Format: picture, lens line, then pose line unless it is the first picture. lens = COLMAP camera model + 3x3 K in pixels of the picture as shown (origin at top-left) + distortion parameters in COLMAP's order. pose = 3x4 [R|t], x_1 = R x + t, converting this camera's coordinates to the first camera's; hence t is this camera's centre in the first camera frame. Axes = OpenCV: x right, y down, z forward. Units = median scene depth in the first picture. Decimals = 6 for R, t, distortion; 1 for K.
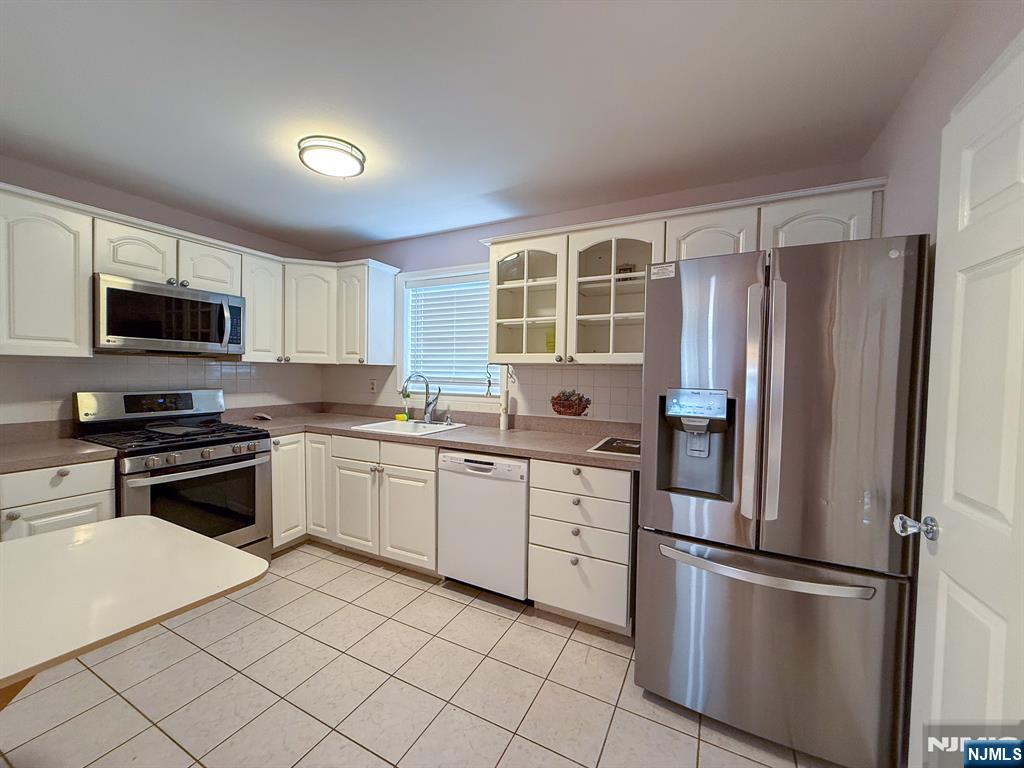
lens RADIAL K [[408.0, 0, 505.3], [0, 408.0, 383.3], [0, 0, 1]] dist [-0.000794, -0.000653]
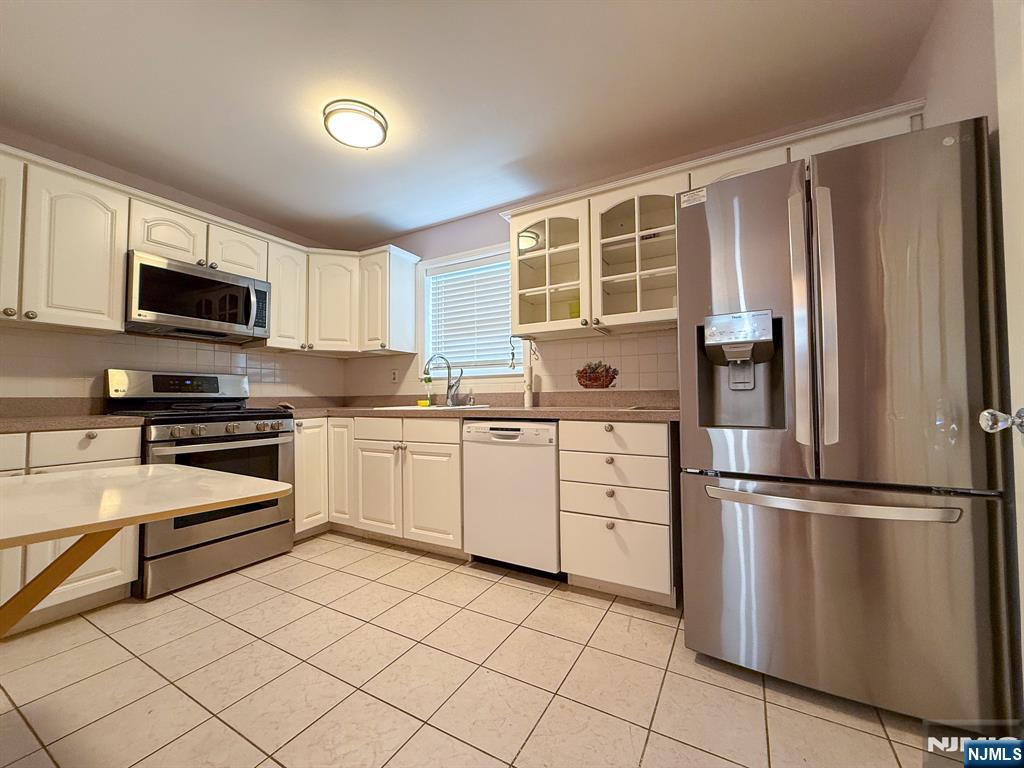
lens RADIAL K [[408.0, 0, 505.3], [0, 408.0, 383.3], [0, 0, 1]] dist [-0.000794, -0.000653]
pose [[0.998774, -0.026332, -0.041907, -0.020307], [0.023576, 0.997611, -0.064937, 0.145624], [0.043517, 0.063869, 0.997009, 0.031255]]
